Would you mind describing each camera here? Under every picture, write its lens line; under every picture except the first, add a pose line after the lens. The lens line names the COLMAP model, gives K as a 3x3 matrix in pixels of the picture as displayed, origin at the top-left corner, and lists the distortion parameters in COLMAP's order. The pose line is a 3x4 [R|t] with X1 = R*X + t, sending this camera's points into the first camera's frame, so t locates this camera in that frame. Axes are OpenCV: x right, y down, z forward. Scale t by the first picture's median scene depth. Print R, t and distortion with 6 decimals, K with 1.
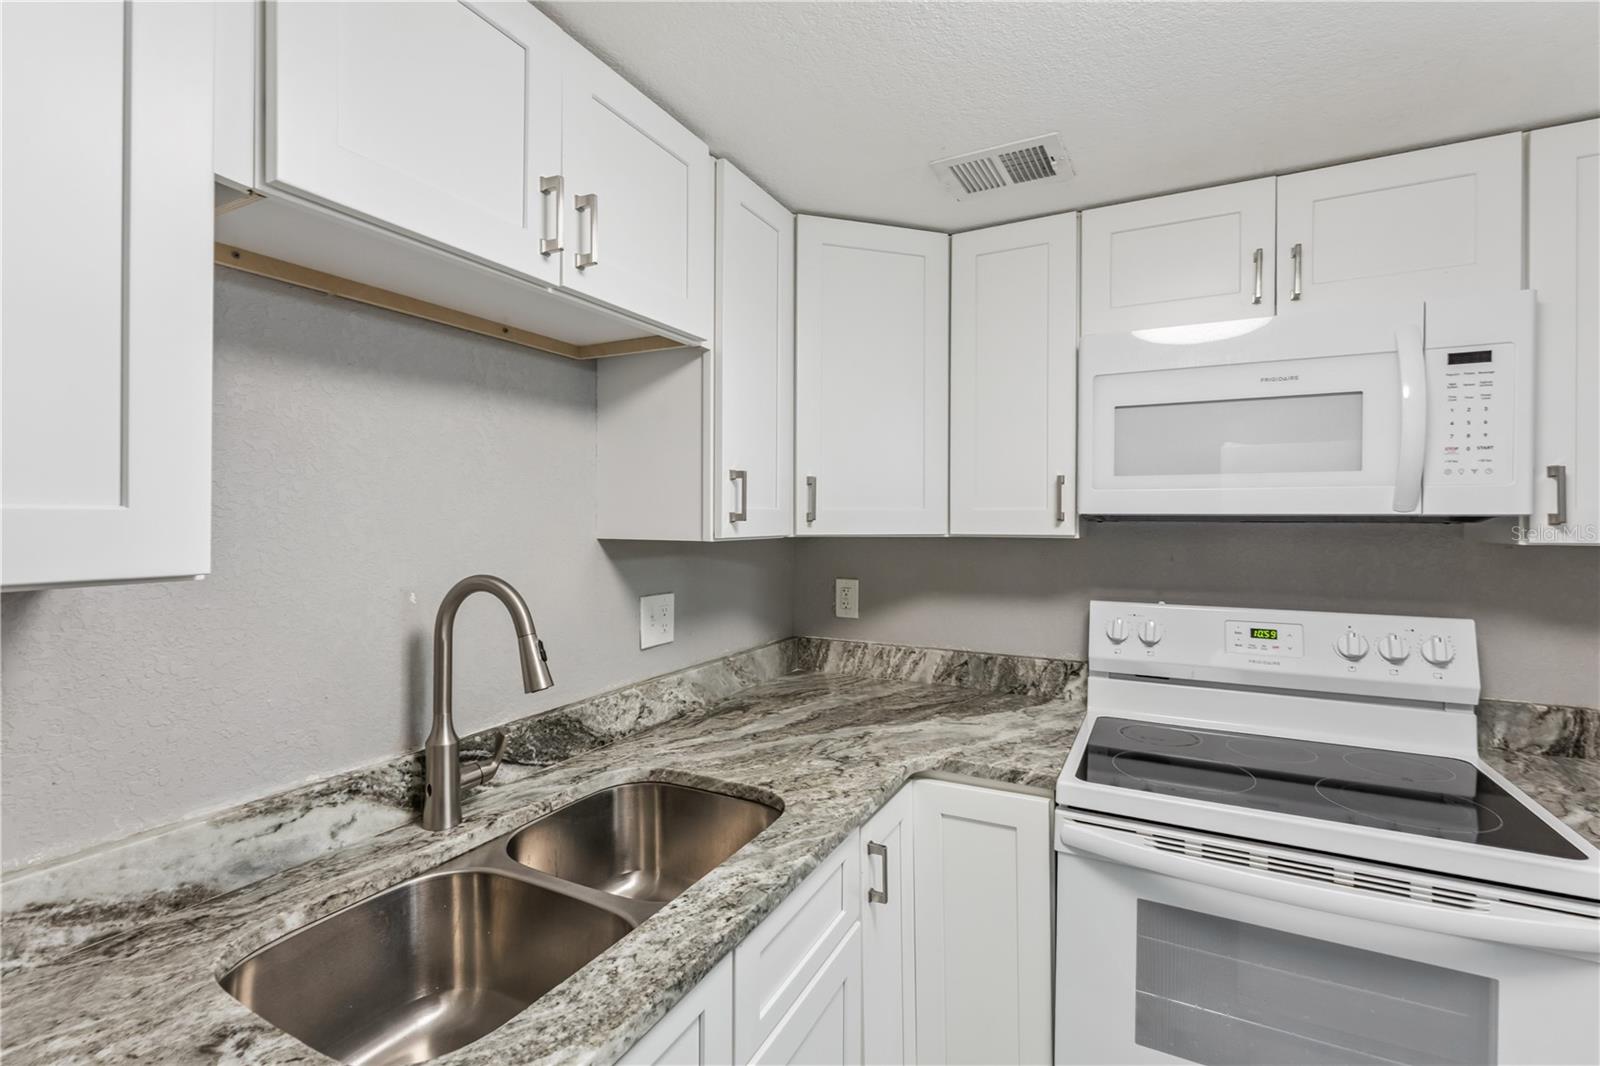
lens RADIAL K [[711.0, 0, 795.3], [0, 711.0, 528.5], [0, 0, 1]] dist [-0.002955, 0.000206]
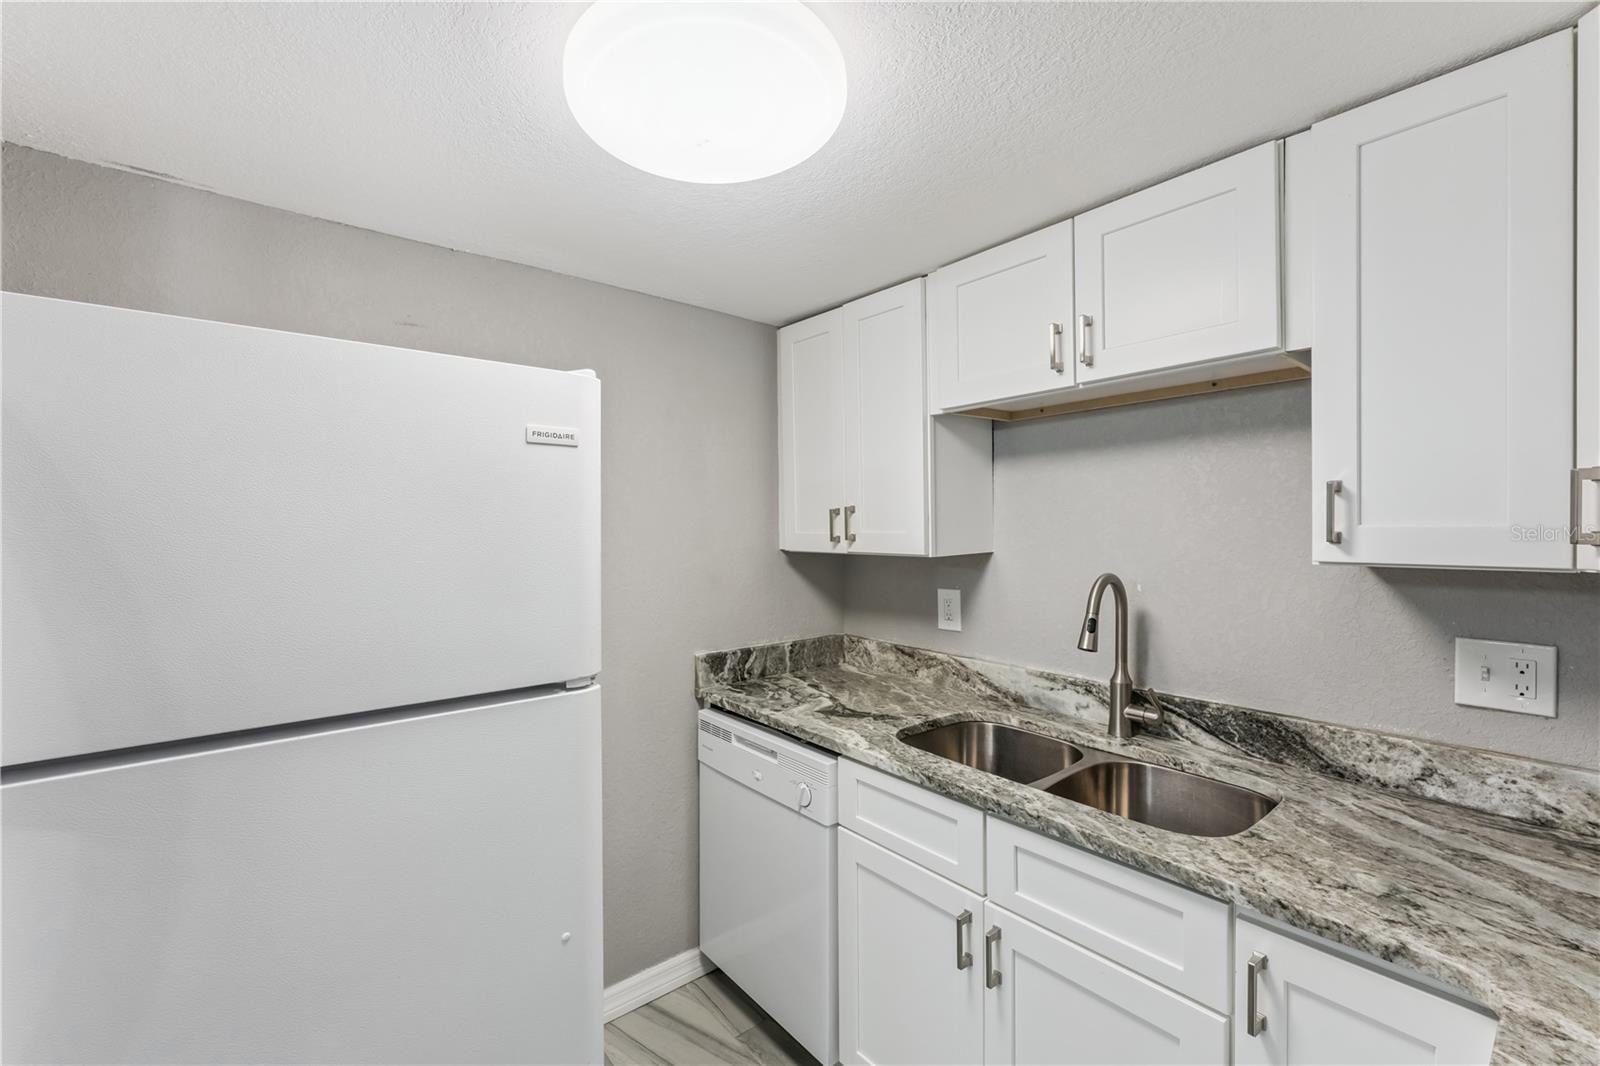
lens RADIAL K [[668.7, 0, 807.3], [0, 668.7, 529.6], [0, 0, 1]] dist [0.004527, -0.000947]
pose [[-0.372210, 0.002782, -0.928144, 0.858789], [-0.009120, 0.999936, 0.006655, -0.023934], [0.928104, 0.010942, -0.372161, 0.708110]]
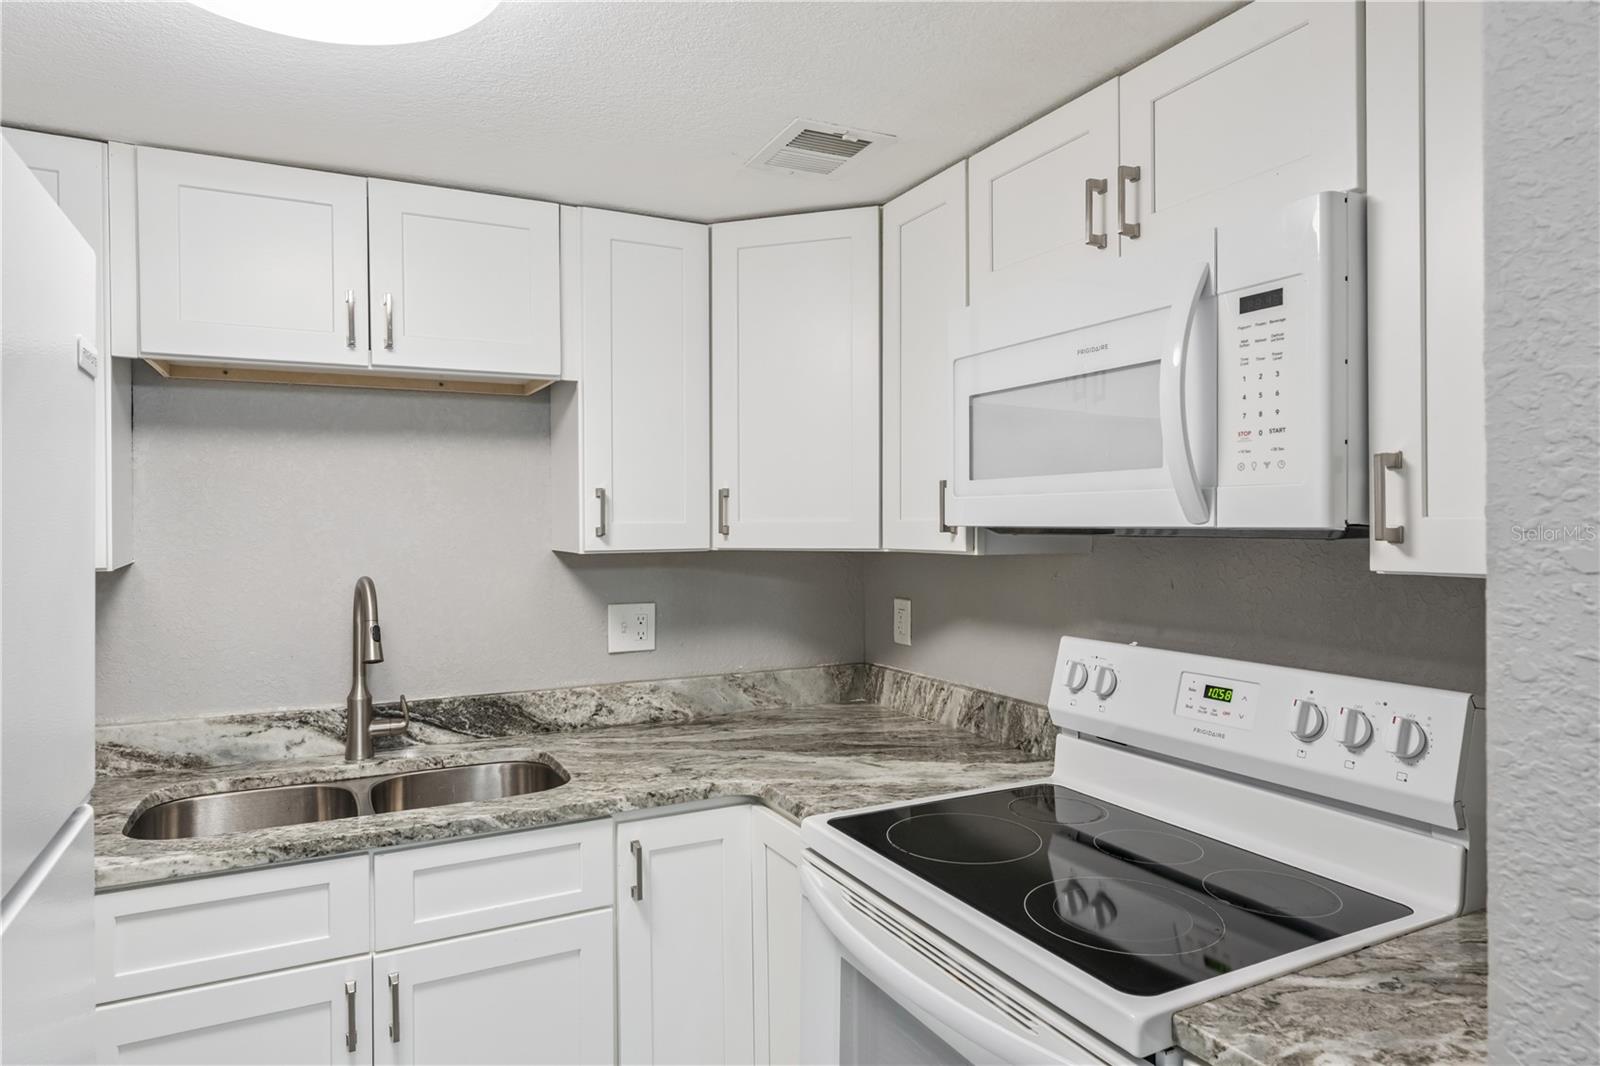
lens RADIAL K [[943.1, 0, 797.2], [0, 943.1, 530.2], [0, 0, 1]] dist [0.000603, -0.000203]
pose [[0.821515, -0.002451, -0.570182, 0.967717], [0.000623, 0.999994, -0.003401, -0.012807], [0.570187, 0.002439, 0.821511, -0.011875]]
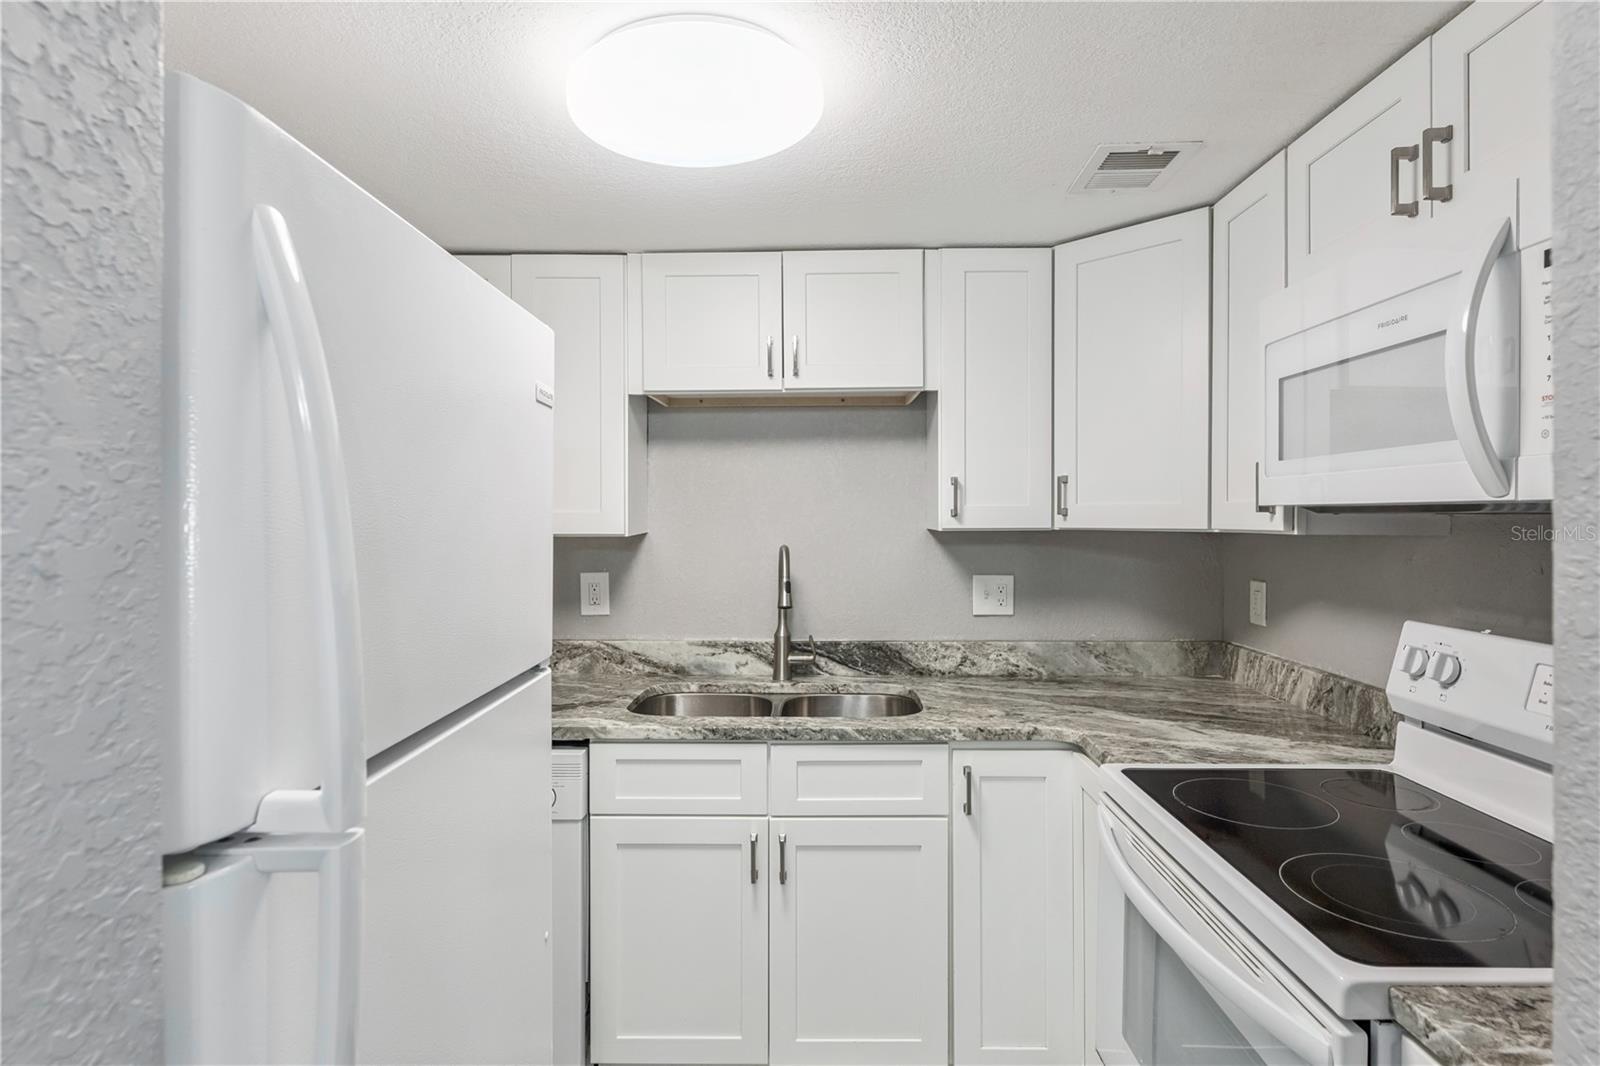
lens RADIAL K [[818.5, 0, 813.9], [0, 818.5, 519.4], [0, 0, 1]] dist [-0.001050, 0.000075]
pose [[0.462246, -0.000439, -0.886752, 1.127258], [-0.007817, 0.999959, -0.004570, 0.005516], [0.886717, 0.009045, 0.462224, 0.062658]]
